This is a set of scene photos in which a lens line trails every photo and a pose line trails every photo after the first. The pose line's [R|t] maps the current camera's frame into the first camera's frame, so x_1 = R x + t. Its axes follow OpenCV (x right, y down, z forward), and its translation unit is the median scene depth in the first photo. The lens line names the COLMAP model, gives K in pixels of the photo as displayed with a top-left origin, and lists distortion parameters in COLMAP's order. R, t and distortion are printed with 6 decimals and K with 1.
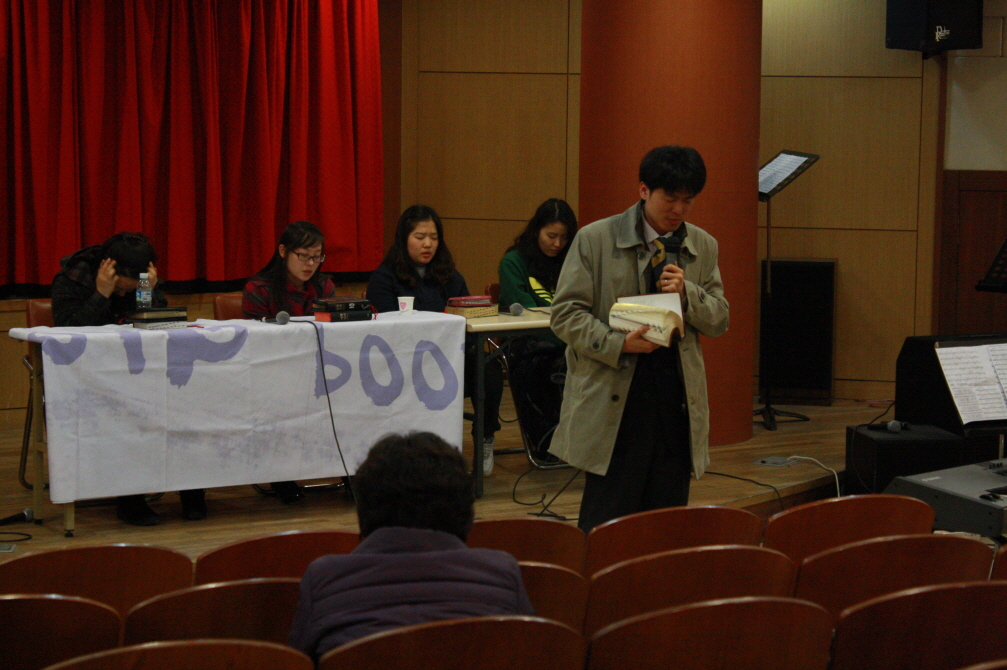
lens RADIAL K [[2419.0, 0, 509.5], [0, 2419.0, 332.9], [0, 0, 1]] dist [0.057609, 0.000000]
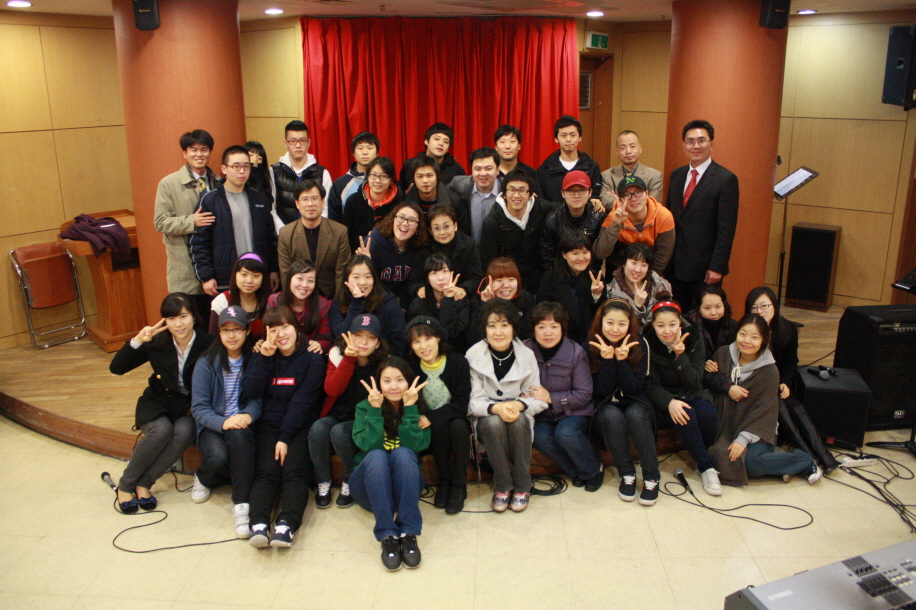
lens RADIAL K [[751.4, 0, 449.7], [0, 751.4, 308.2], [0, 0, 1]] dist [-0.127867, 0.076346]
pose [[0.902800, 0.102293, -0.417717, 0.112330], [-0.029009, 0.983573, 0.178166, -0.061218], [0.429080, -0.148730, 0.890937, 0.435131]]
